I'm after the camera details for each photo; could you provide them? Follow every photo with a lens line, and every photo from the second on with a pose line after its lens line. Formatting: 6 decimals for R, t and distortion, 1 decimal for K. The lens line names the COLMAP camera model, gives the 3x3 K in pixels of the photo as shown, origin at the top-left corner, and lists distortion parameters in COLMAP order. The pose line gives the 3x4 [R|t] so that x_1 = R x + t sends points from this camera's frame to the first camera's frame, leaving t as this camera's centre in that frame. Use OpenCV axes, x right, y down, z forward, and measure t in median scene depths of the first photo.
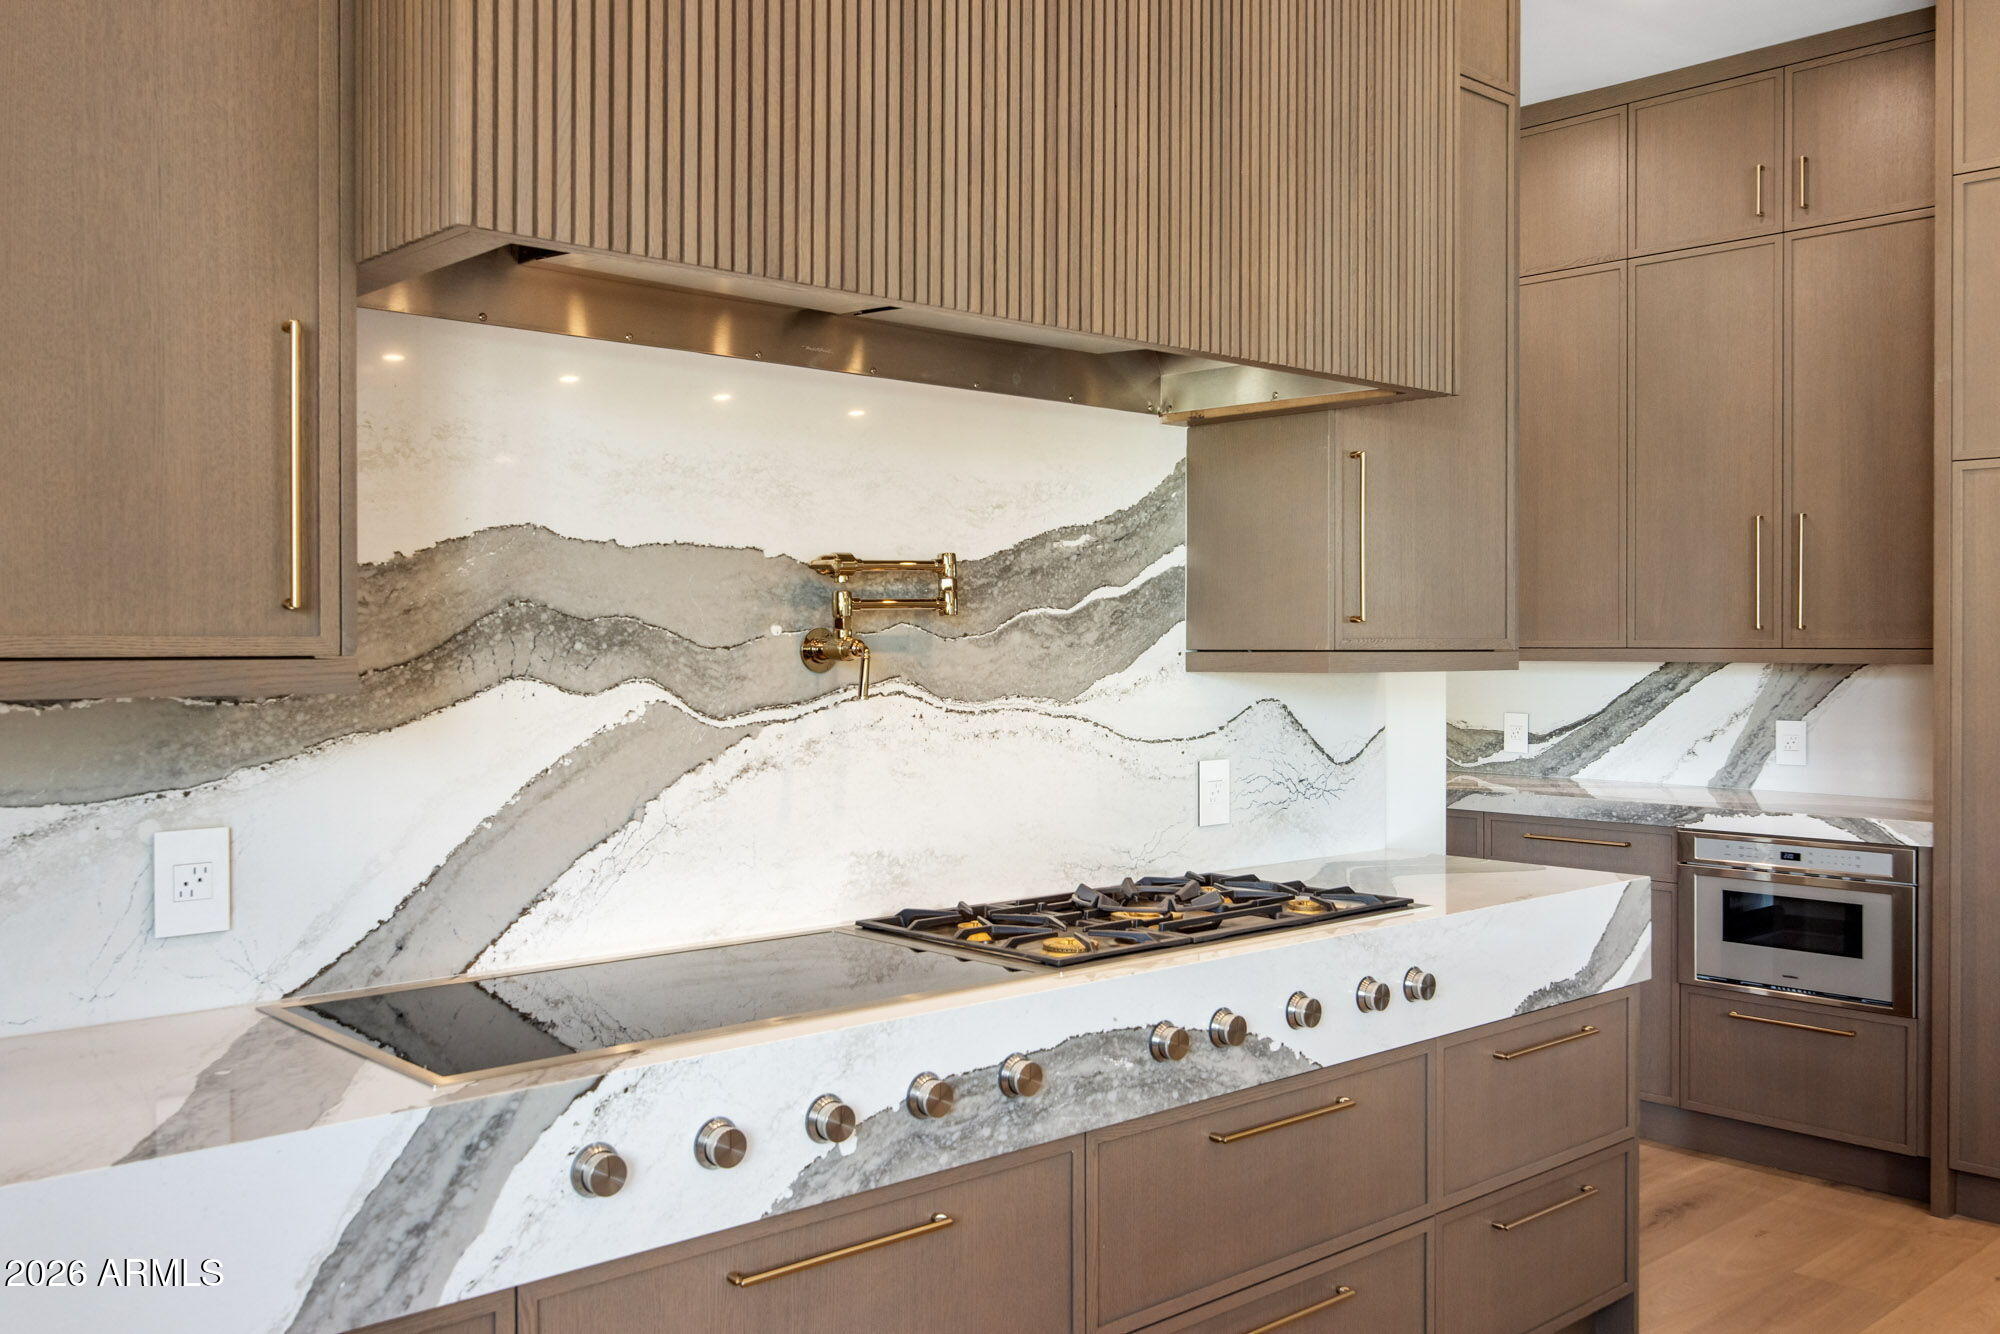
lens RADIAL K [[1729.9, 0, 1000.5], [0, 1729.9, 660.7], [0, 0, 1]] dist [-0.003329, -0.000079]
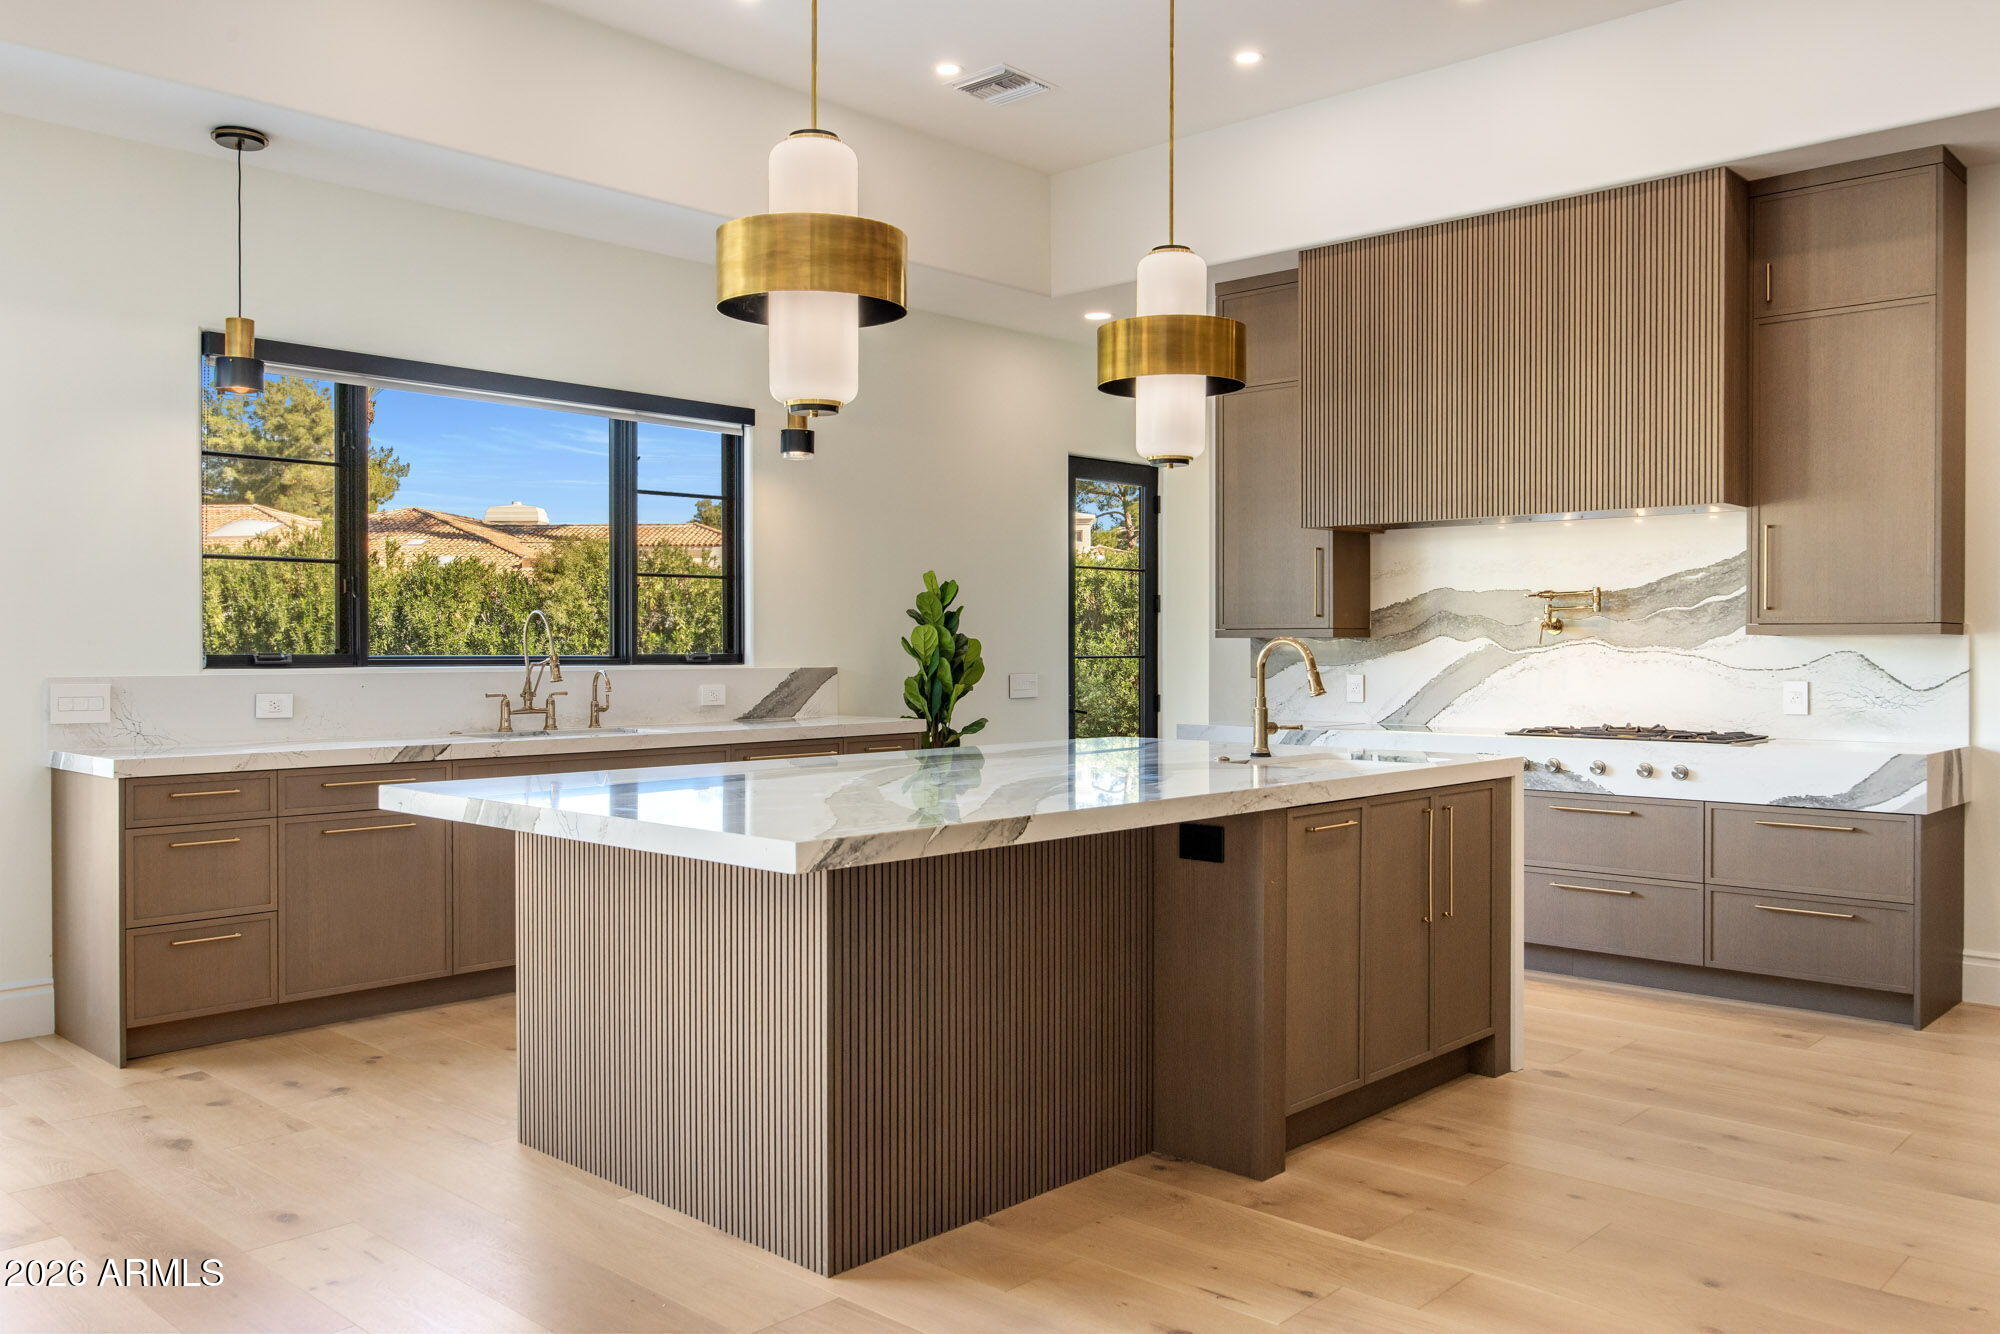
lens RADIAL K [[1467.6, 0, 998.8], [0, 1467.6, 660.7], [0, 0, 1]] dist [-0.007402, 0.000481]
pose [[0.074212, 0.009551, -0.997197, 2.062950], [-0.011549, 0.999895, 0.008718, 0.036599], [0.997176, 0.010869, 0.074314, -0.020991]]
